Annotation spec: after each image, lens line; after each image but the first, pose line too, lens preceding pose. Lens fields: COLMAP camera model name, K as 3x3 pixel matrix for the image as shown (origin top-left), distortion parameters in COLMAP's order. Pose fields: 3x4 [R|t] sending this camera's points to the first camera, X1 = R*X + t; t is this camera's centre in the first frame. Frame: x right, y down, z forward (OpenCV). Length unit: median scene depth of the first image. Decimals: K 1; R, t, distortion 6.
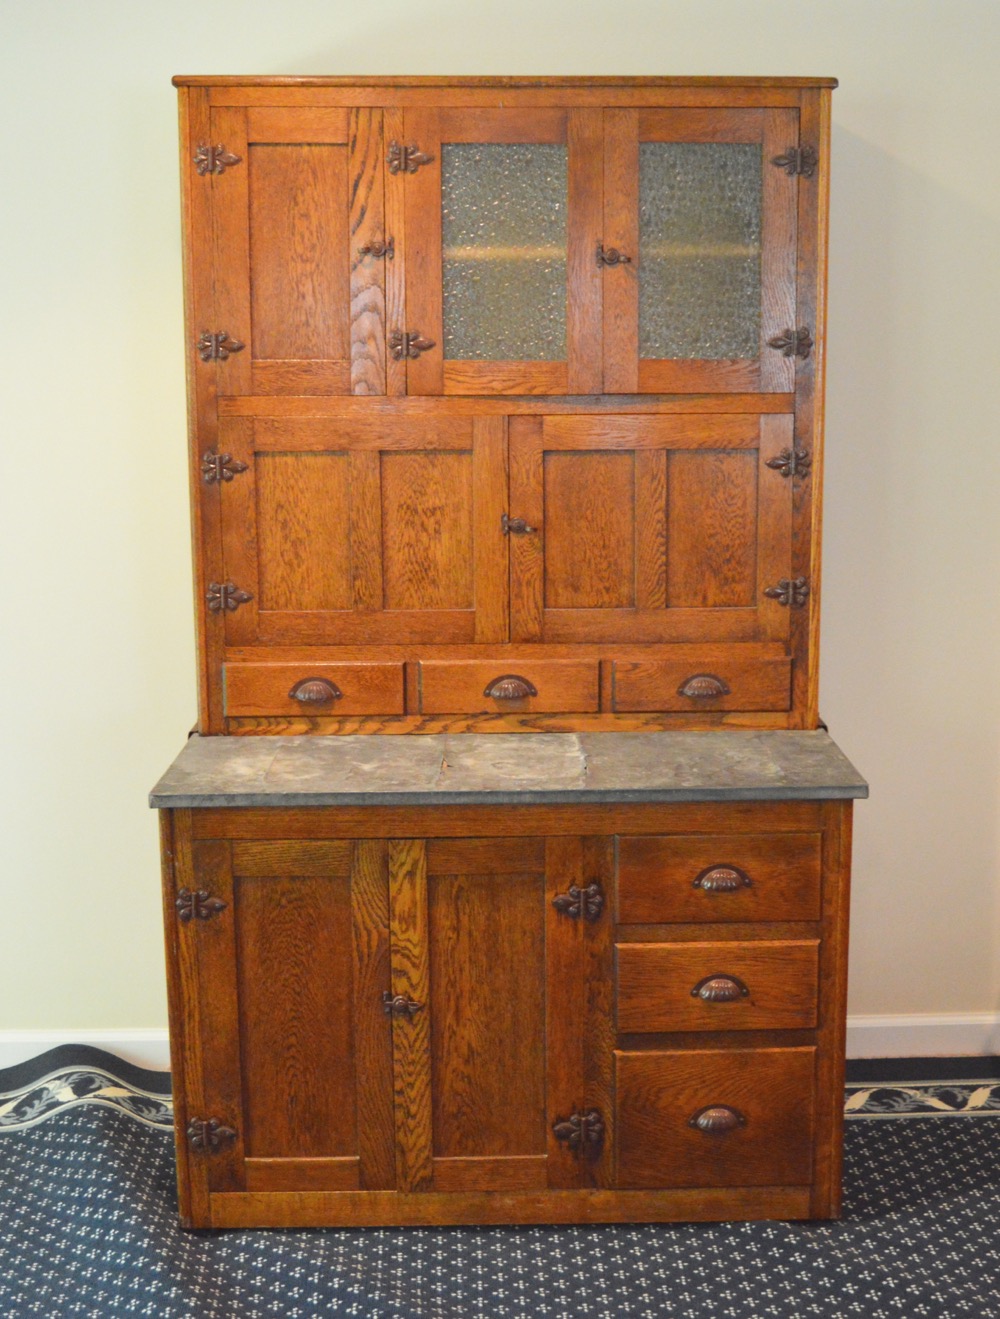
lens RADIAL K [[1792.3, 0, 565.1], [0, 1792.3, 655.4], [0, 0, 1]] dist [-0.082971, 0.000000]
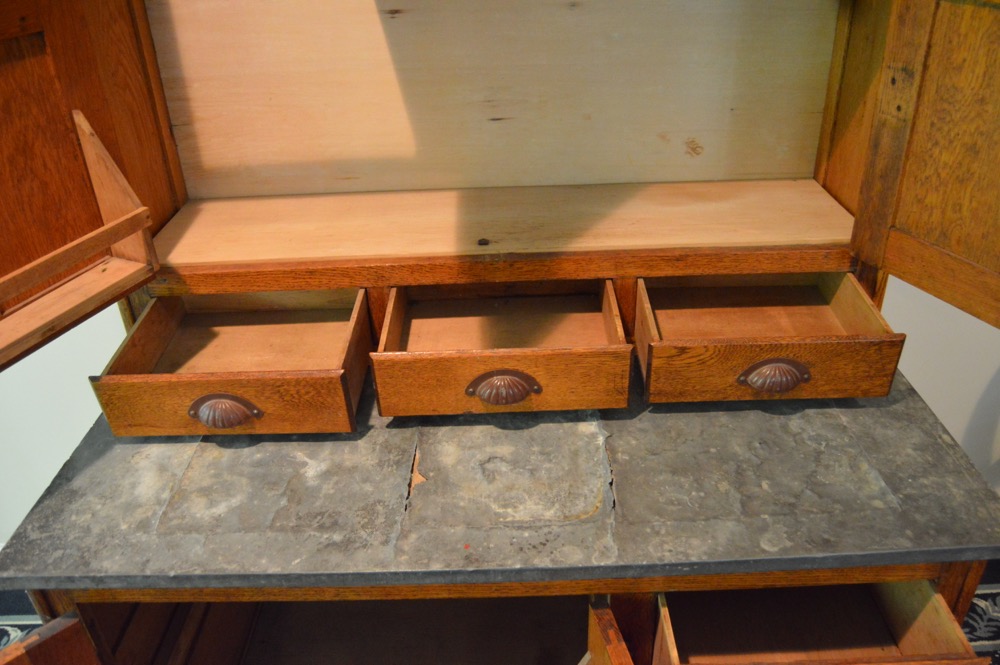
lens RADIAL K [[786.7, 0, 507.1], [0, 786.7, 332.5], [0, 0, 1]] dist [-0.094748, 0.034288]
pose [[0.999175, -0.012358, -0.038680, -0.016424], [0.024640, 0.941672, 0.335629, -0.095878], [0.032276, -0.336305, 0.941200, 0.701413]]
